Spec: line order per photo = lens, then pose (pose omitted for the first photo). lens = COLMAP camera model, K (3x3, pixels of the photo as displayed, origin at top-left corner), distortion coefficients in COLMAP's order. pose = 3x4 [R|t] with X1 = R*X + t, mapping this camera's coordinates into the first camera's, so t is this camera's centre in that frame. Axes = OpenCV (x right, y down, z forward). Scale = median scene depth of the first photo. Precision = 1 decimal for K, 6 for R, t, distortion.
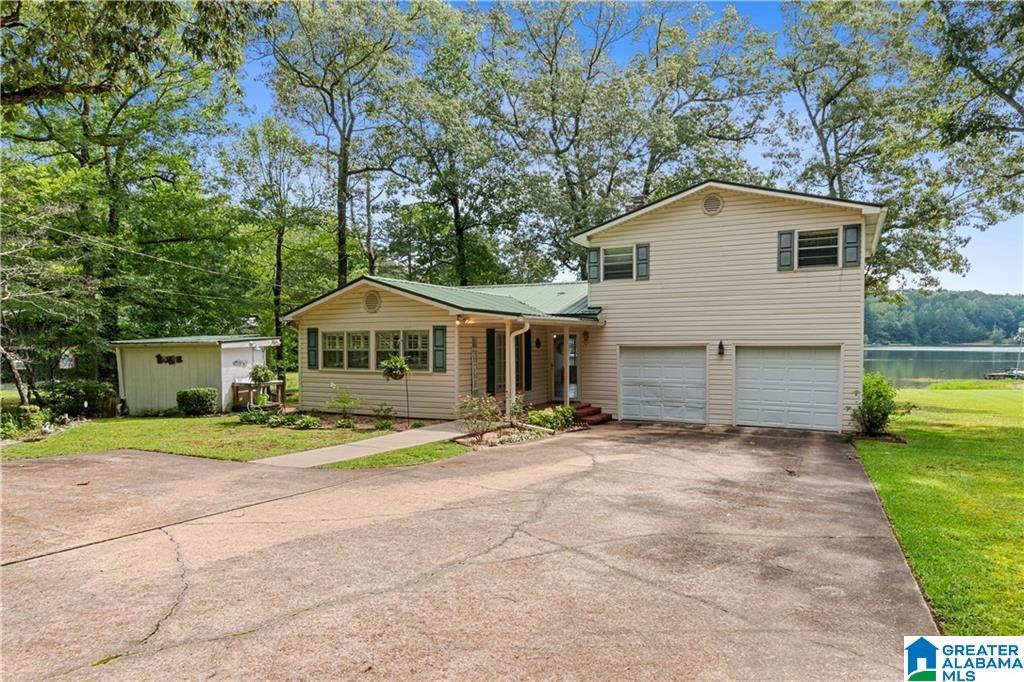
lens RADIAL K [[622.5, 0, 511.5], [0, 622.5, 347.3], [0, 0, 1]] dist [0.012727, 0.000732]
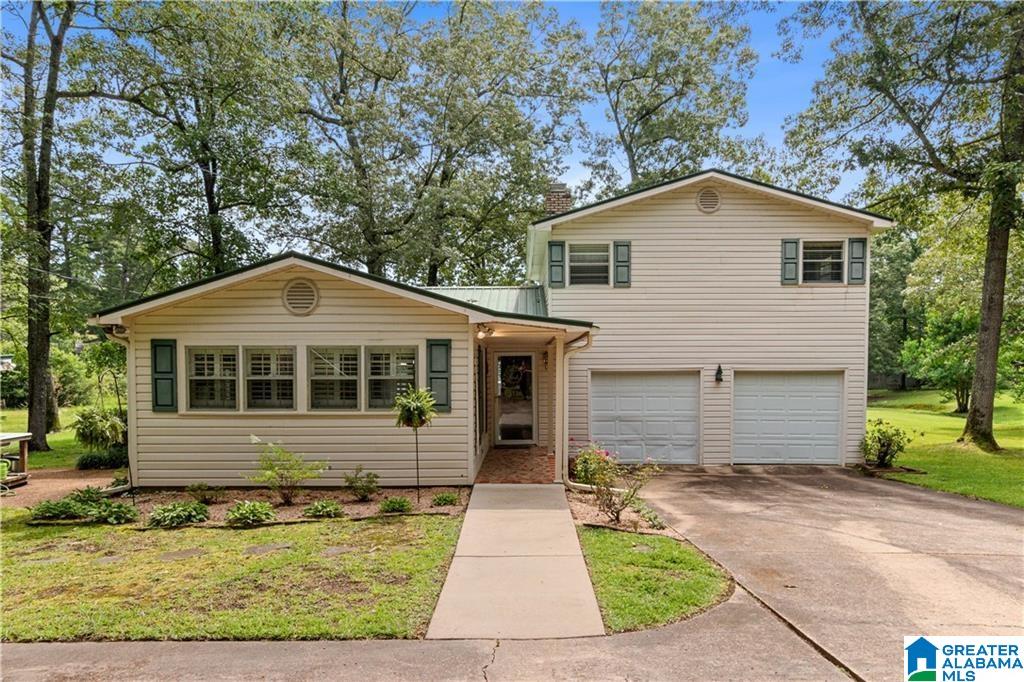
lens RADIAL K [[681.3, 0, 513.1], [0, 681.3, 387.2], [0, 0, 1]] dist [0.014967, 0.004293]
pose [[0.884593, -0.011468, 0.466222, -0.335854], [0.000867, 0.999736, 0.022946, -0.001433], [-0.466362, -0.019893, 0.884370, 0.314646]]
